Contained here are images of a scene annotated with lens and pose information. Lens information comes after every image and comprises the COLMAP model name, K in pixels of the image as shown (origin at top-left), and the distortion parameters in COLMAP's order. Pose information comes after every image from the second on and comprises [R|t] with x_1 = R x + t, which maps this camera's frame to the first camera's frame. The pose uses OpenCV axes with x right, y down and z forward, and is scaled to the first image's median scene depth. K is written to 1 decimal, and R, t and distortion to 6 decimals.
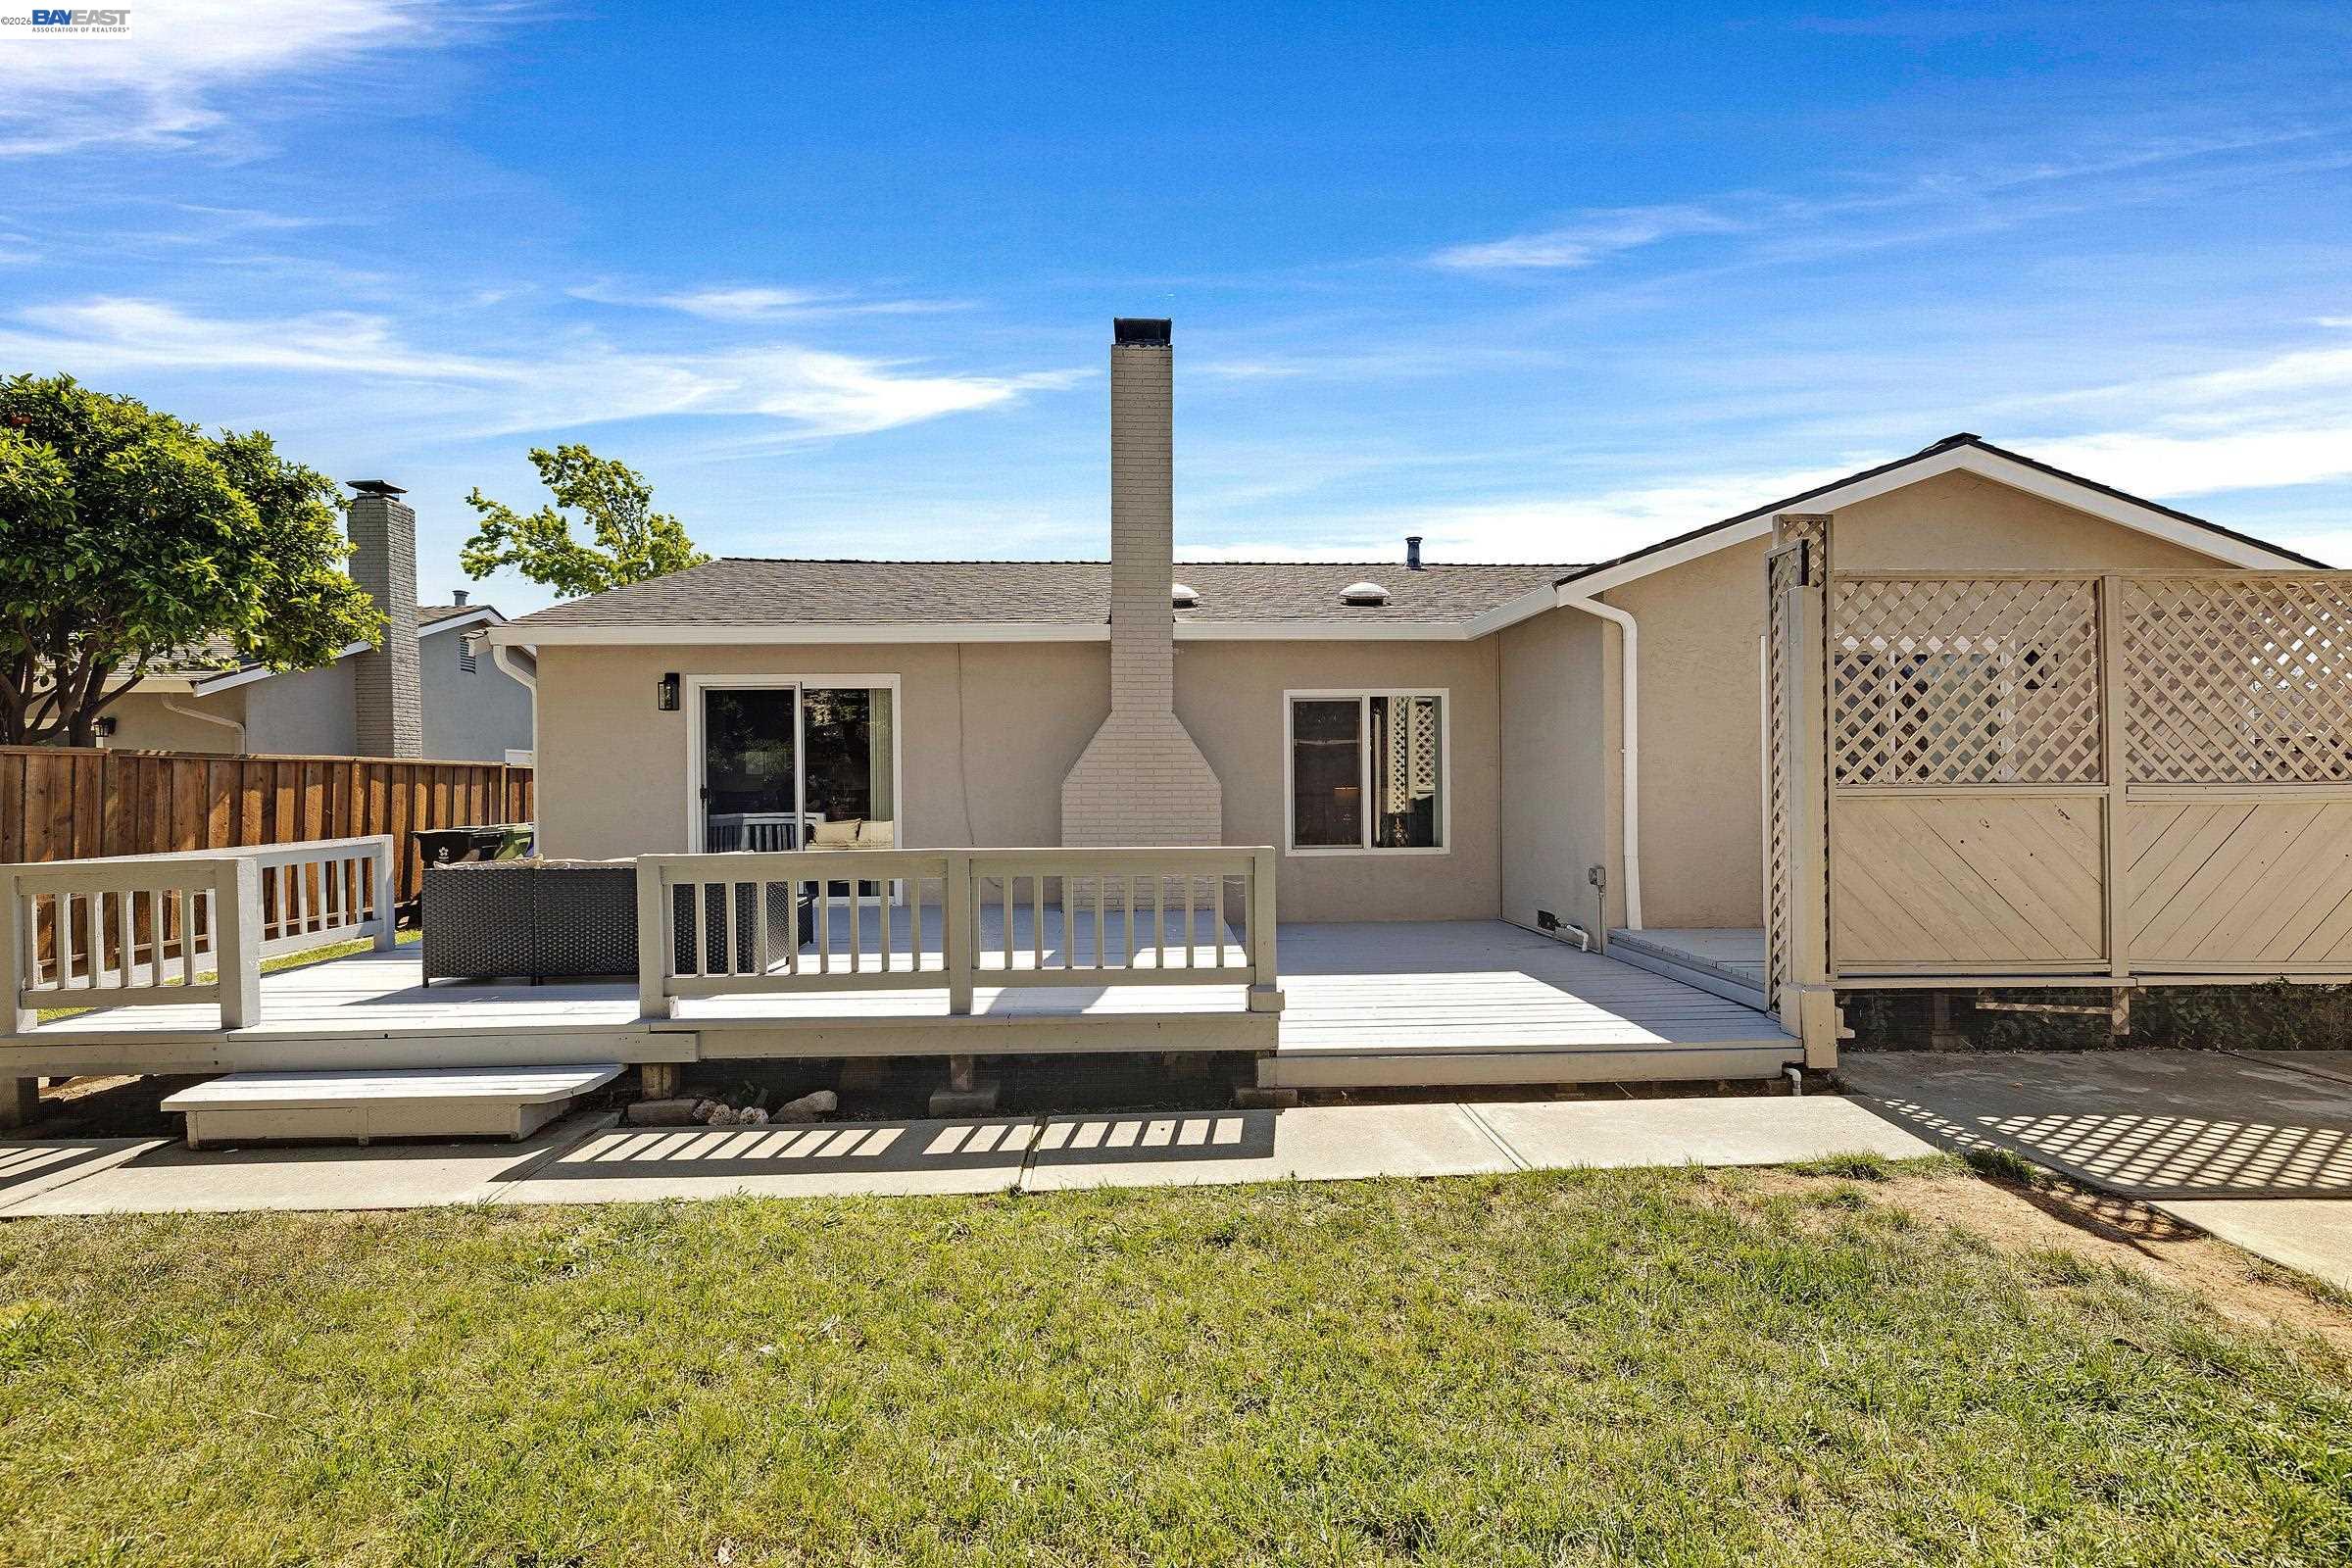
lens RADIAL K [[984.9, 0, 1172.4], [0, 984.9, 790.5], [0, 0, 1]] dist [-0.000717, -0.000092]
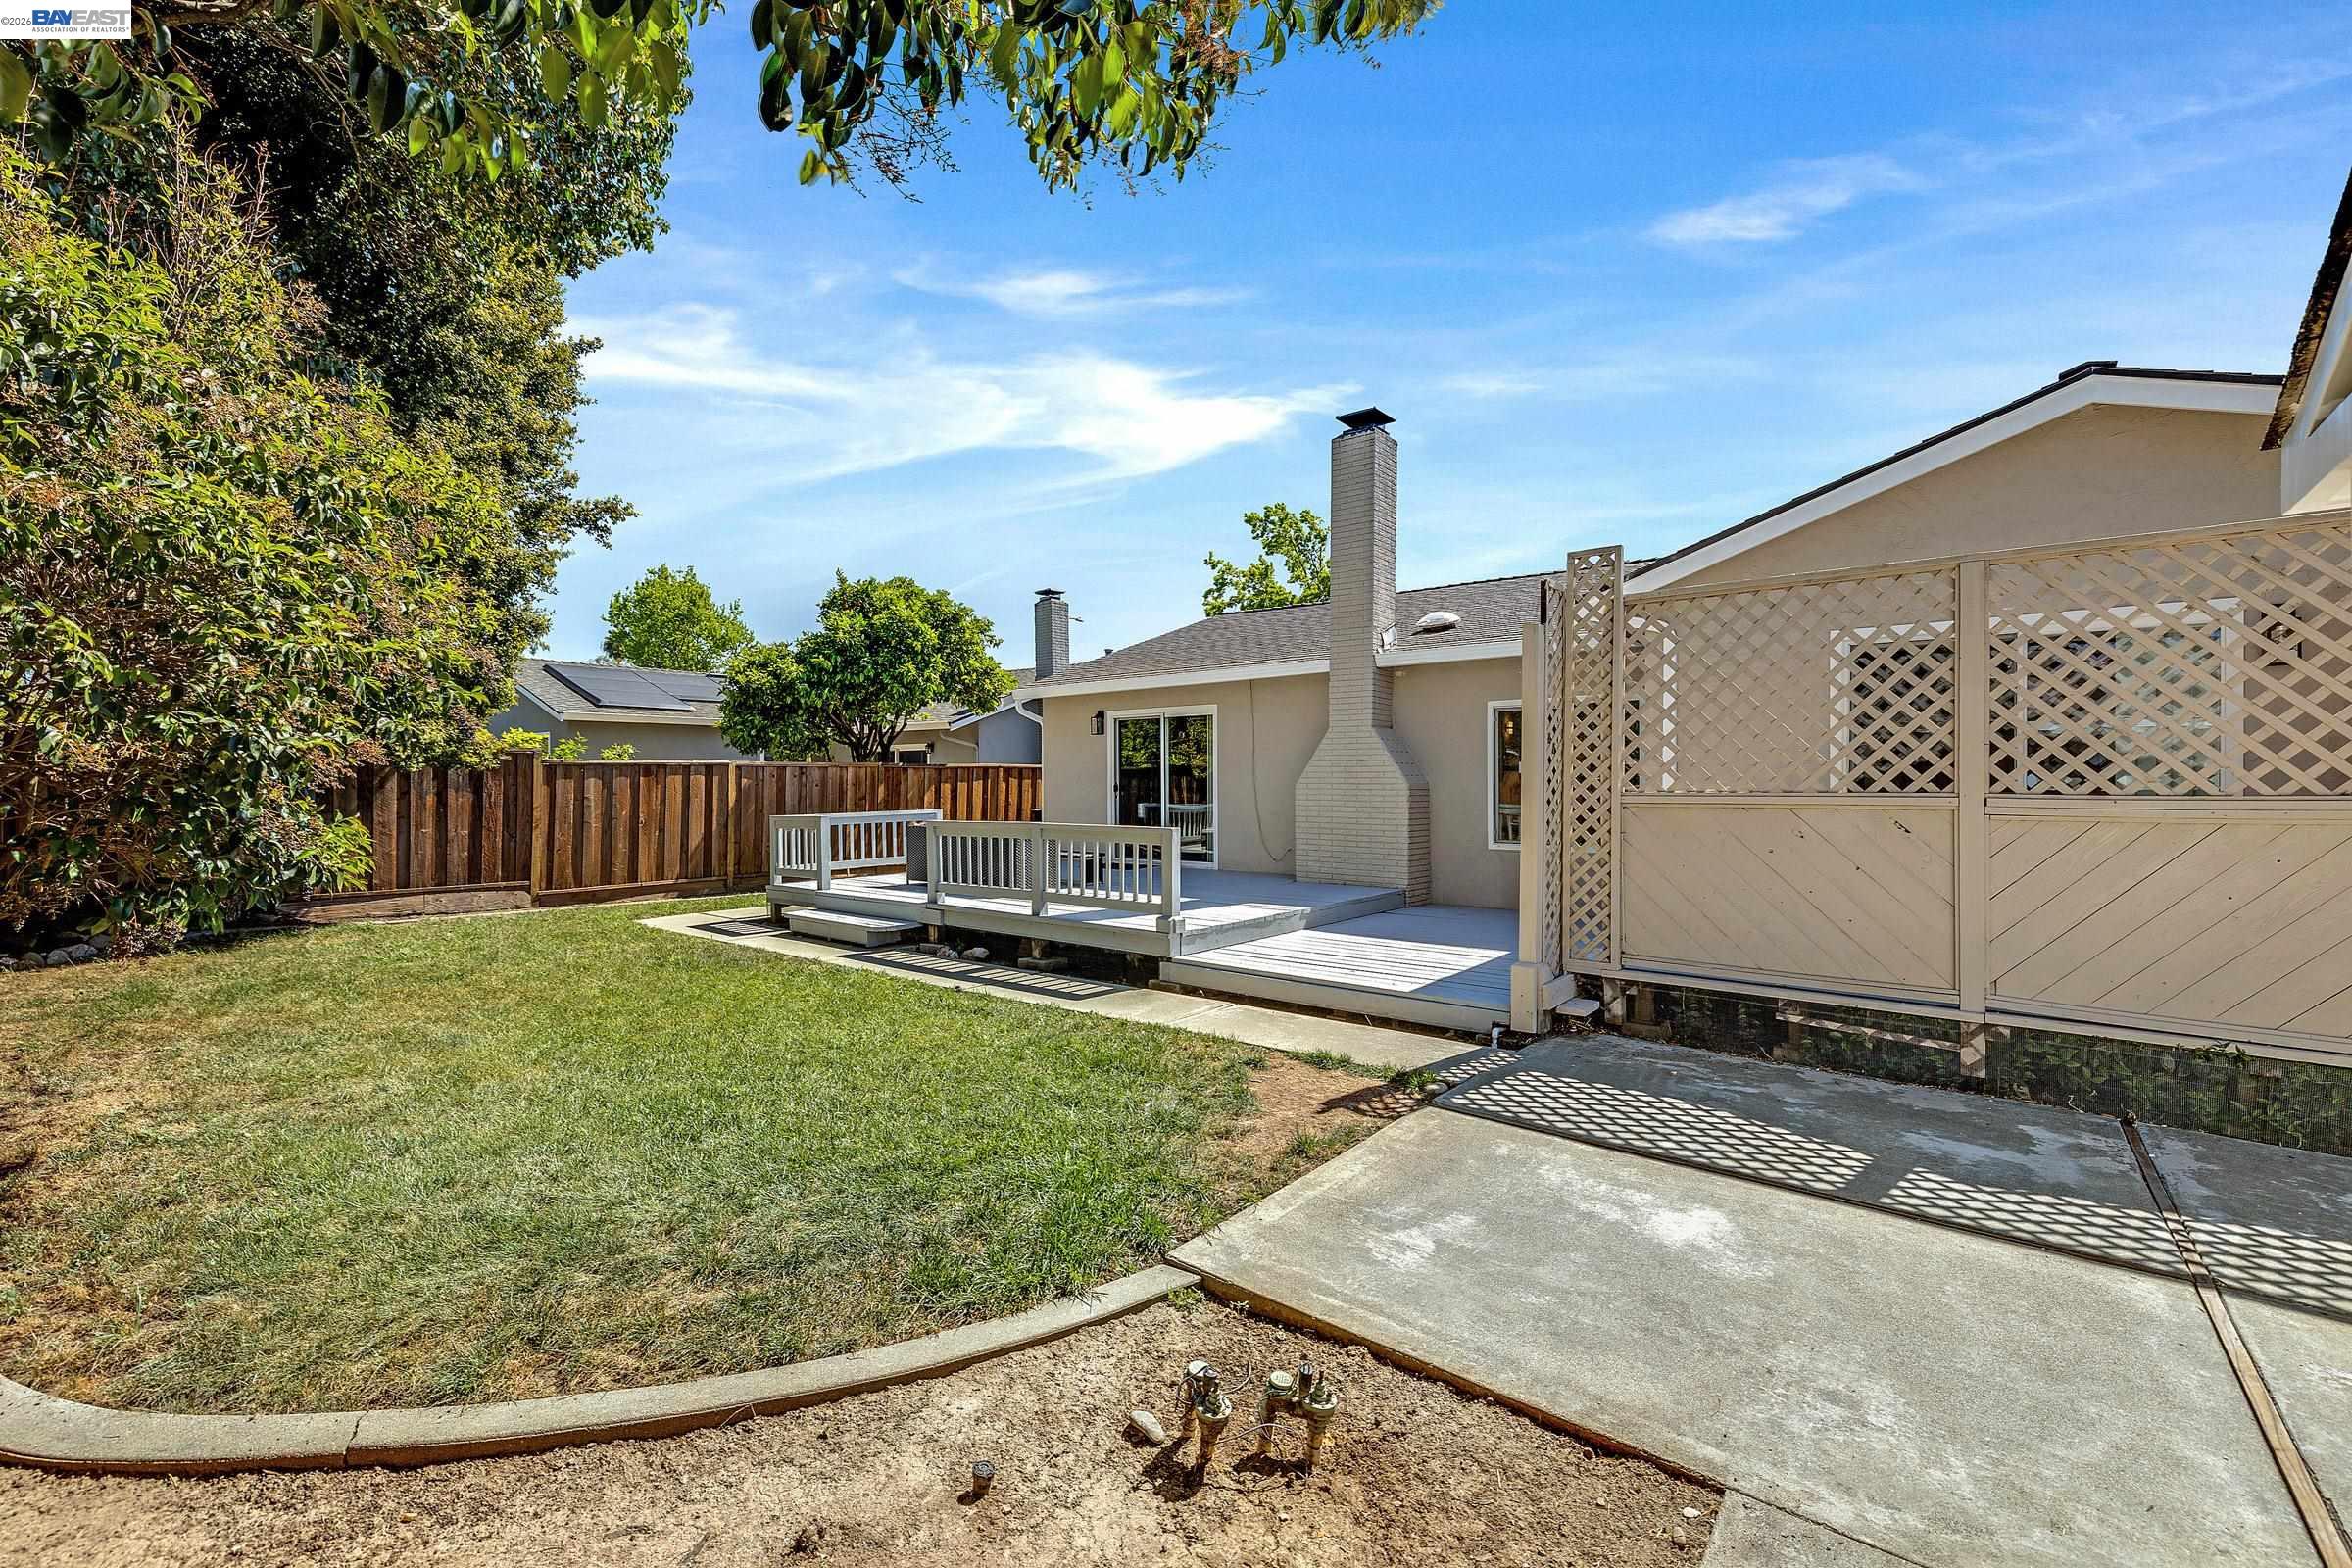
lens RADIAL K [[984.9, 0, 1174.6], [0, 984.9, 787.4], [0, 0, 1]] dist [-0.000717, -0.000092]
pose [[0.748979, 0.009204, -0.662530, 0.610501], [-0.005221, 0.999954, 0.007989, -0.010645], [0.662573, -0.002524, 0.748993, -0.089875]]
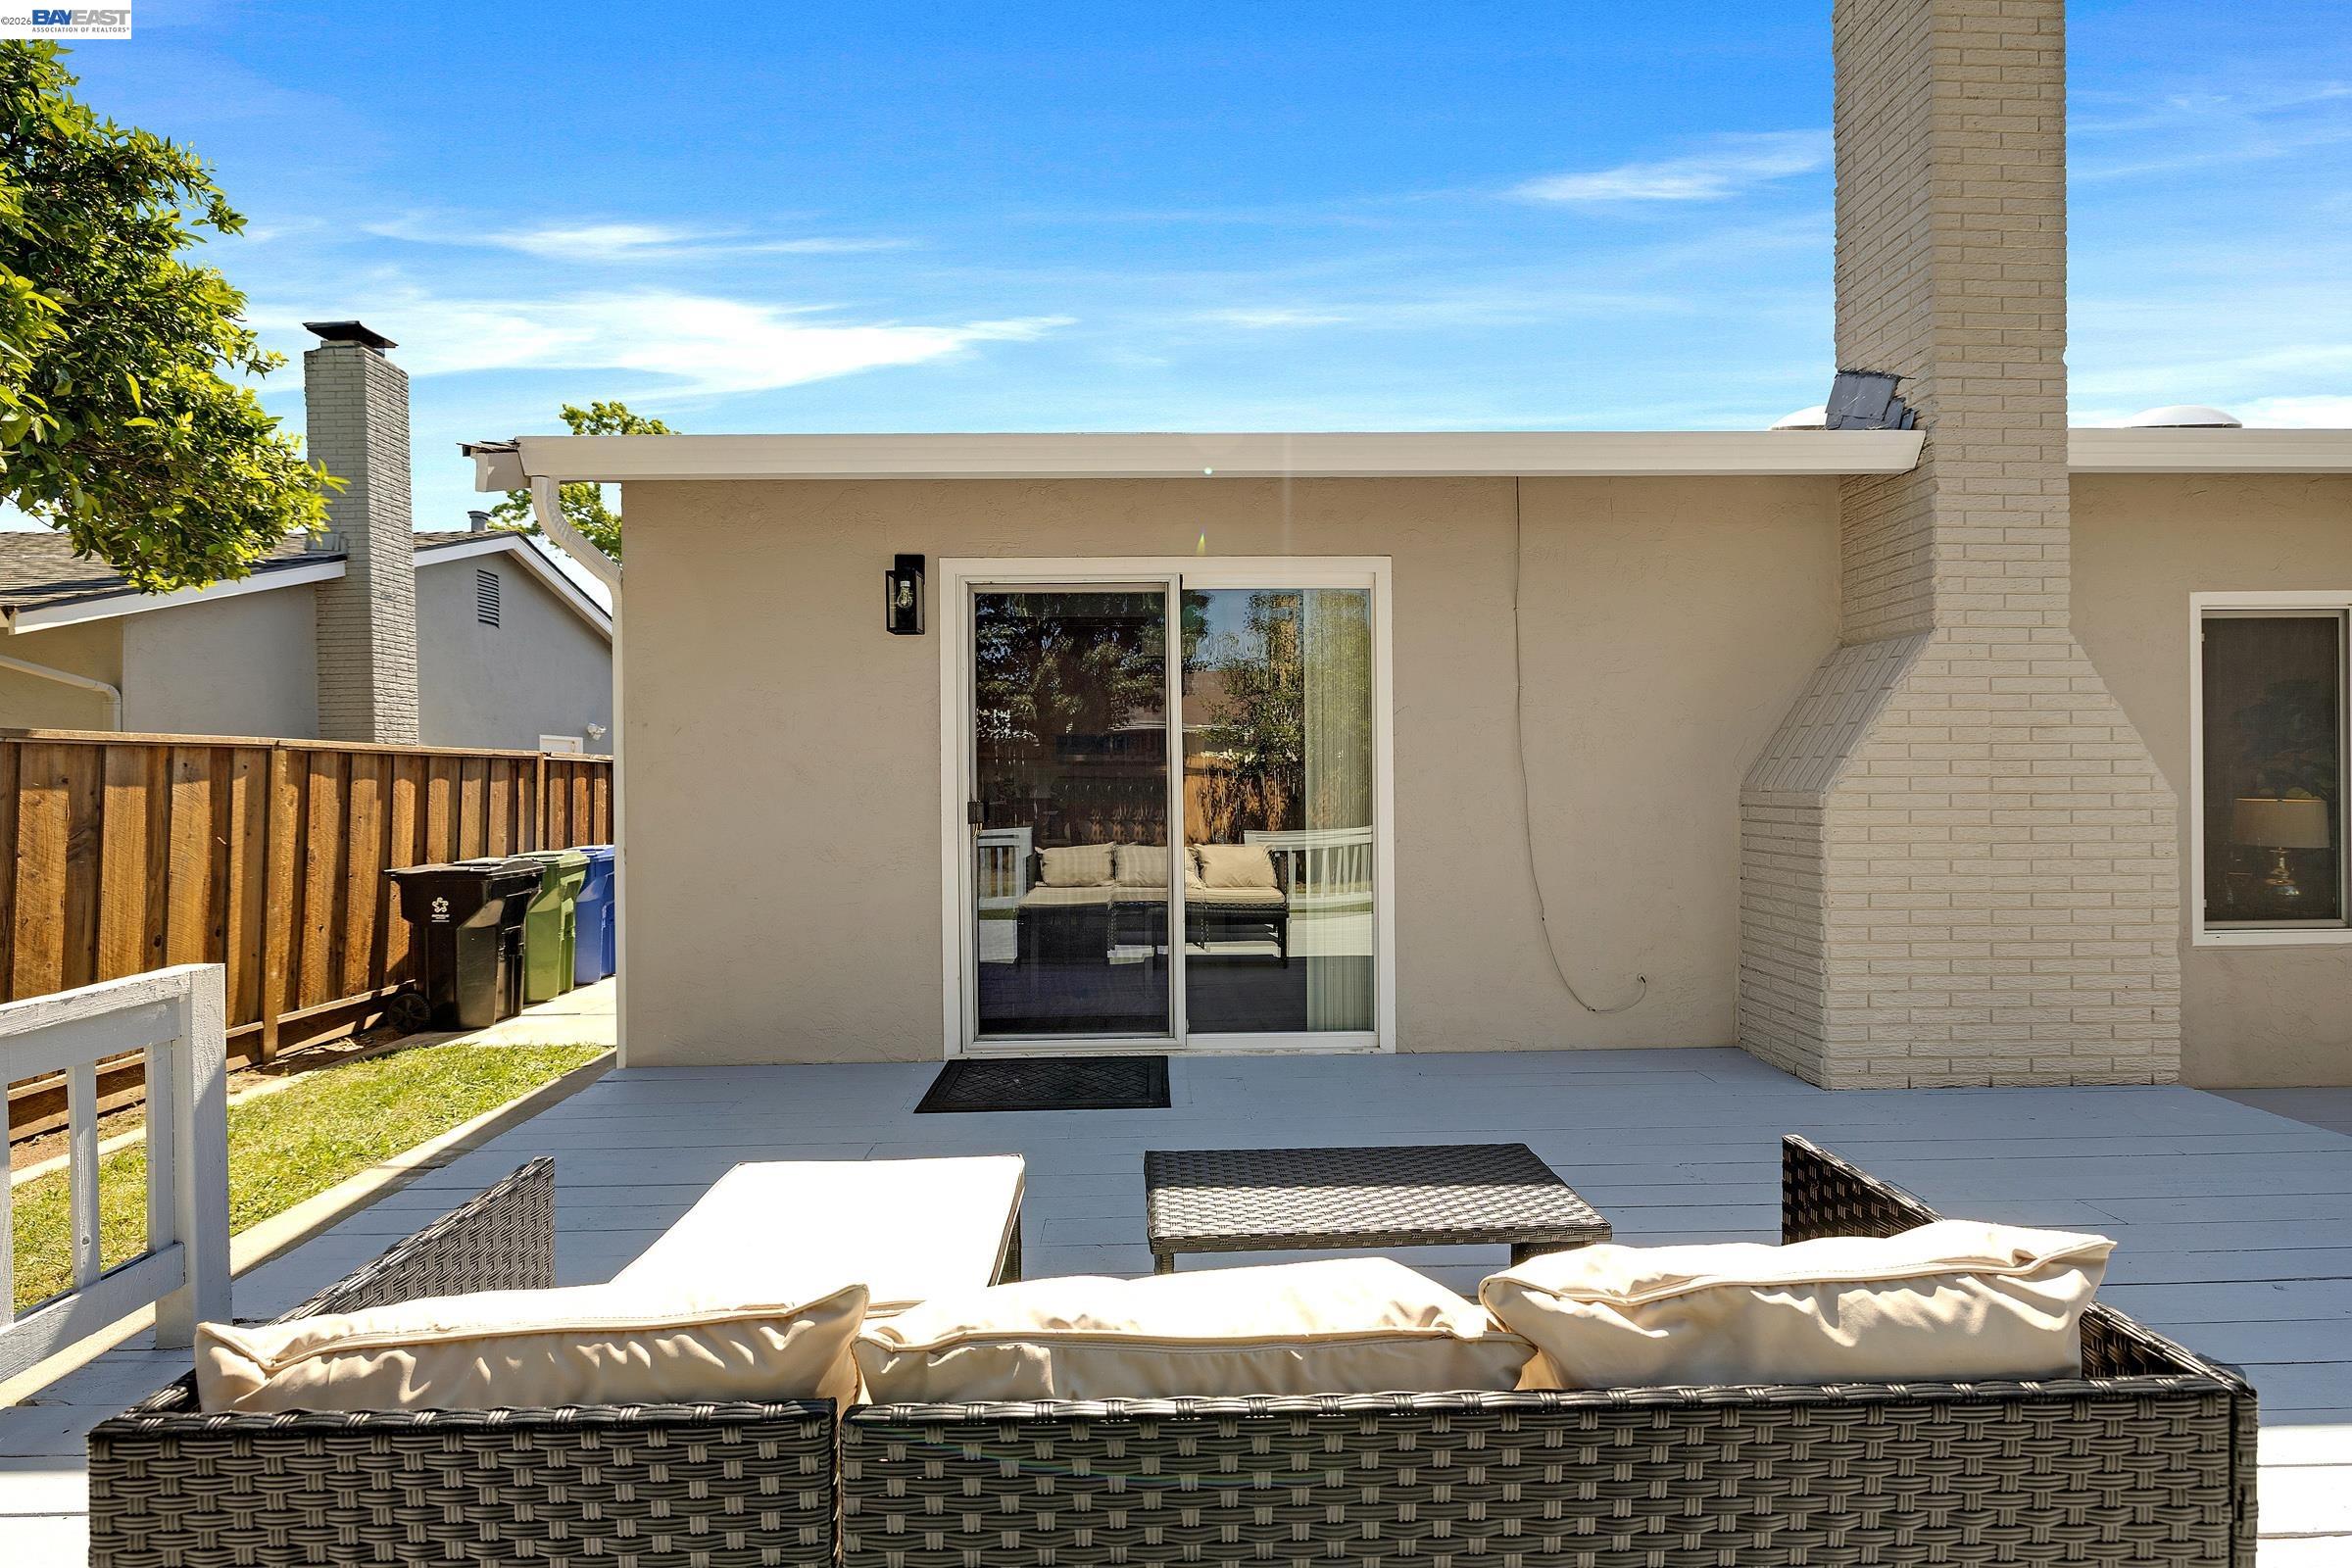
lens RADIAL K [[987.6, 0, 1171.7], [0, 987.6, 780.3], [0, 0, 1]] dist [-0.000588, 0.000501]
pose [[0.999812, 0.000988, -0.019355, -0.373224], [-0.001076, 0.999989, -0.004536, -0.010168], [0.019350, 0.004556, 0.999802, 0.532450]]
